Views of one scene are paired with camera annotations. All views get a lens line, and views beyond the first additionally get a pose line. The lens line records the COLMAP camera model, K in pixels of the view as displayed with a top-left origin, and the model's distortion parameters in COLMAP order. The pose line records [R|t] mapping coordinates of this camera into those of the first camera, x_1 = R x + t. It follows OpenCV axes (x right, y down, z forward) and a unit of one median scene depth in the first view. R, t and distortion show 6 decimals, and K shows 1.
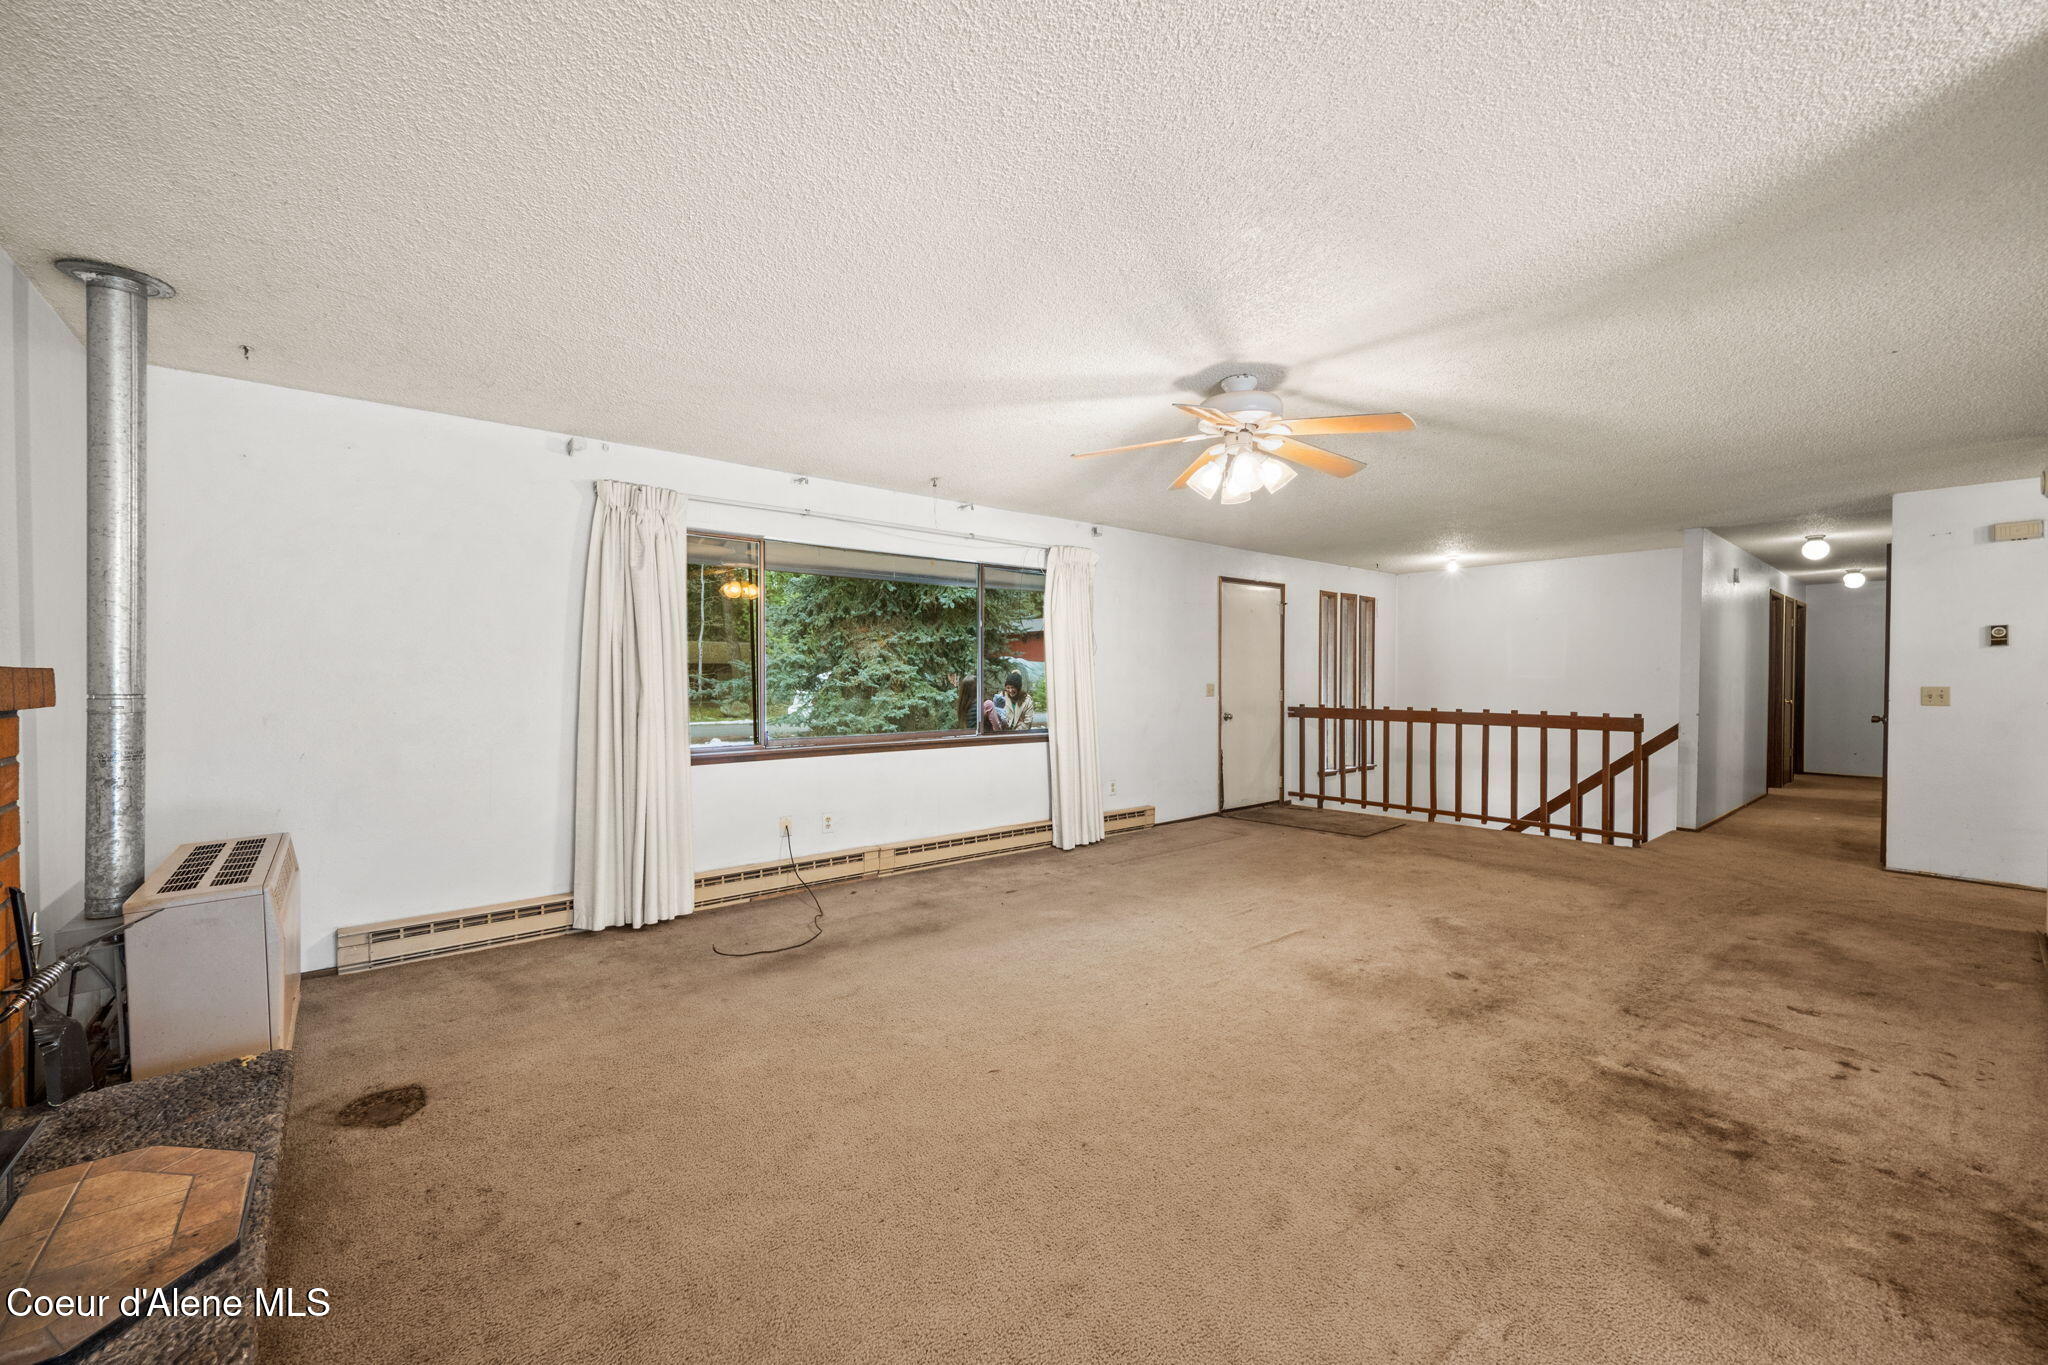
lens RADIAL K [[812.5, 0, 1027.8], [0, 812.5, 690.0], [0, 0, 1]] dist [-0.000051, -0.000080]
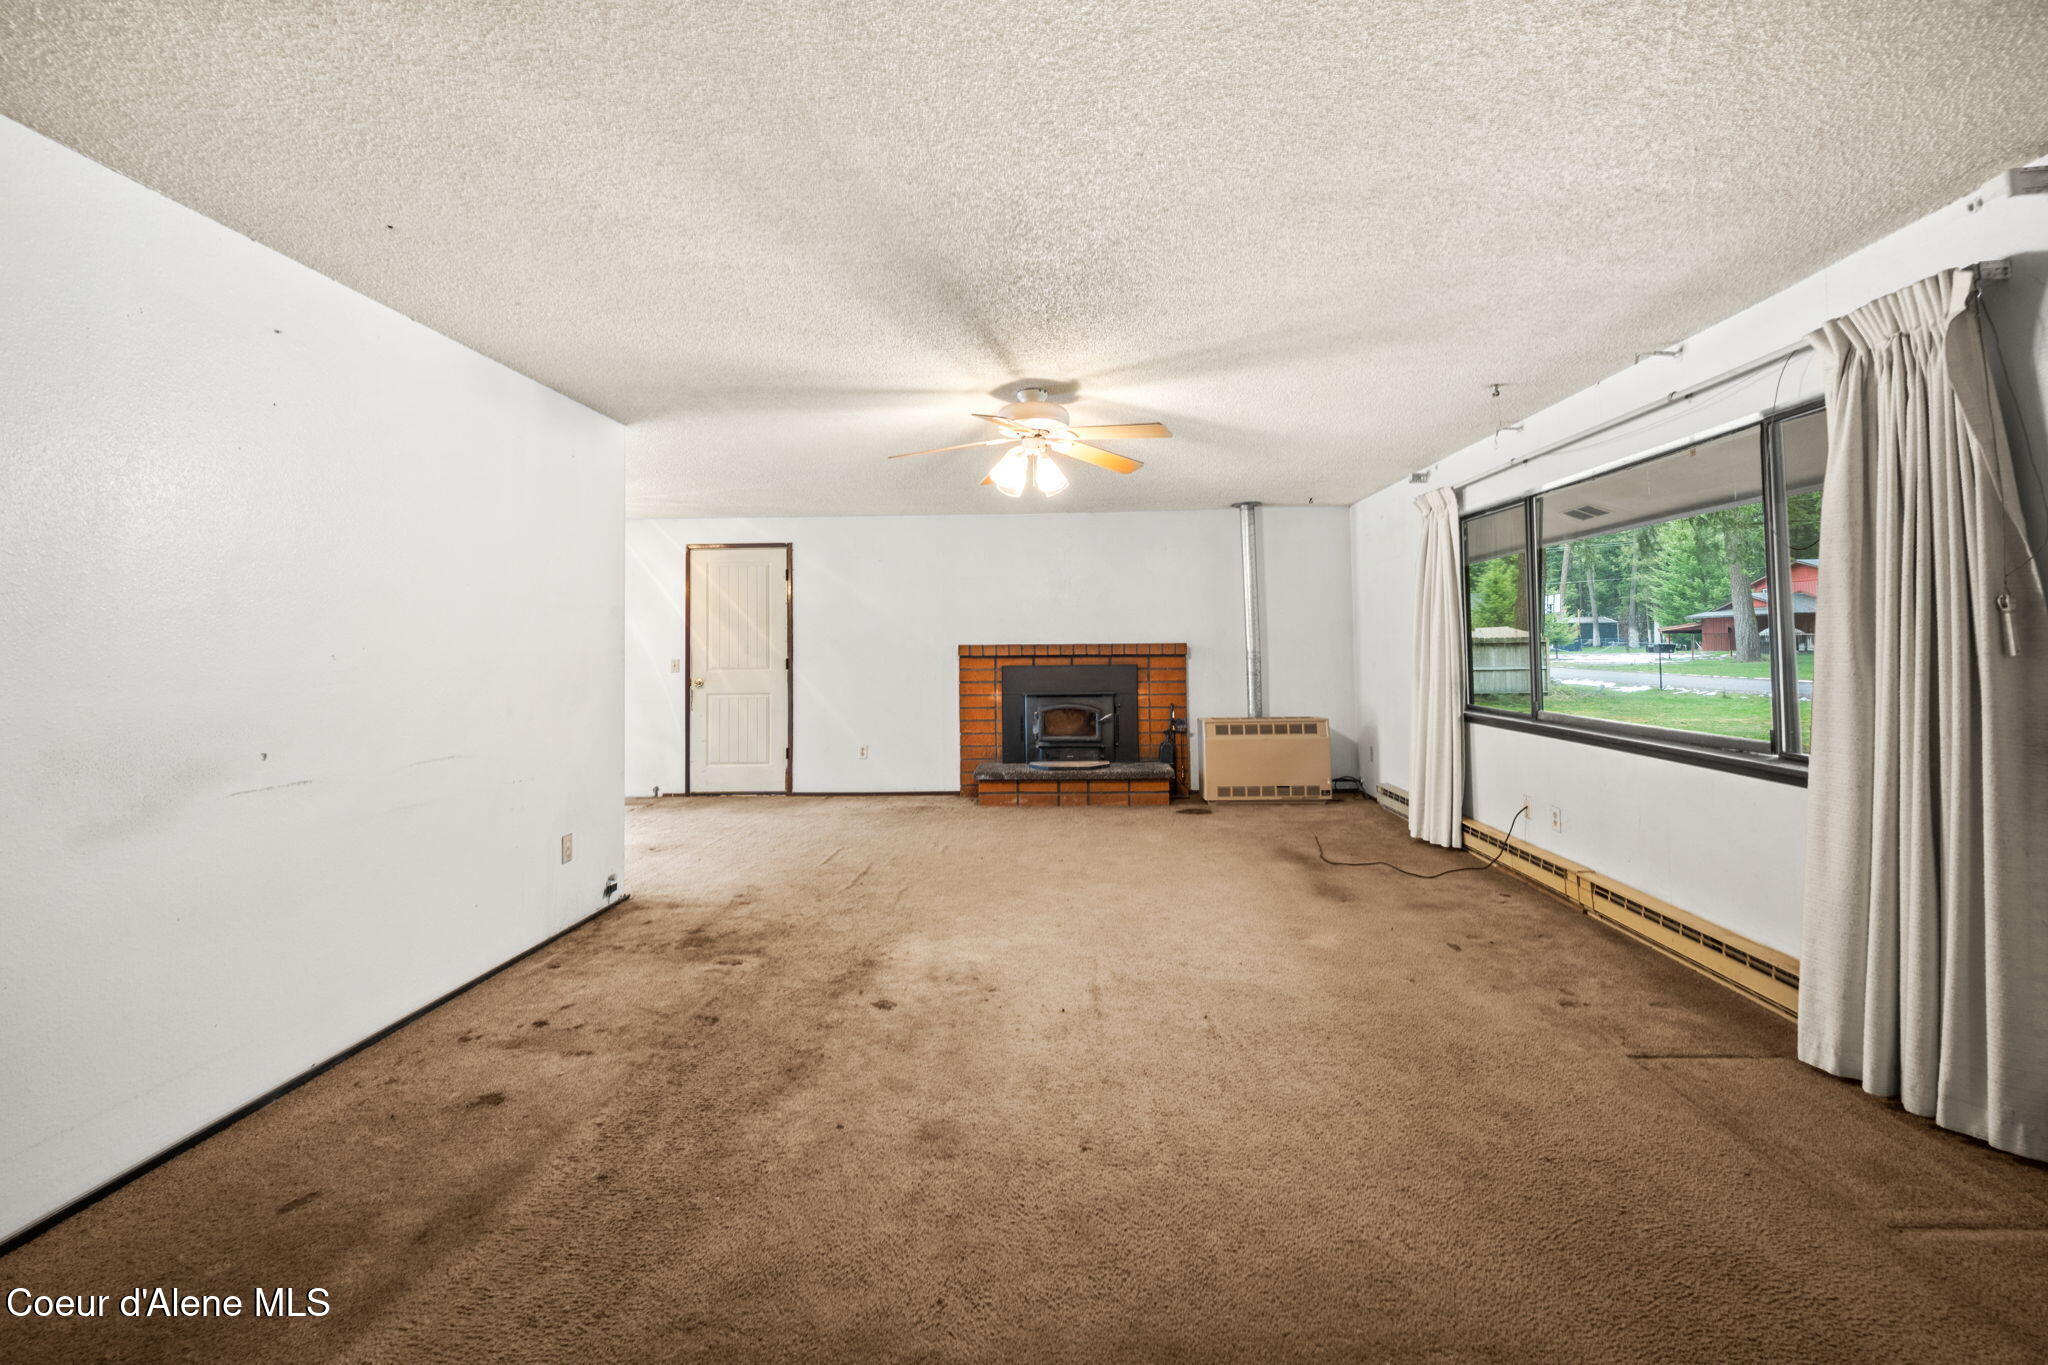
lens RADIAL K [[823.4, 0, 1041.8], [0, 823.4, 614.2], [0, 0, 1]] dist [0.000497, -0.000716]
pose [[-0.668079, -0.022312, -0.743756, 0.744773], [-0.003234, 0.999628, -0.027083, -0.021876], [0.744083, -0.015689, -0.667903, 1.187573]]
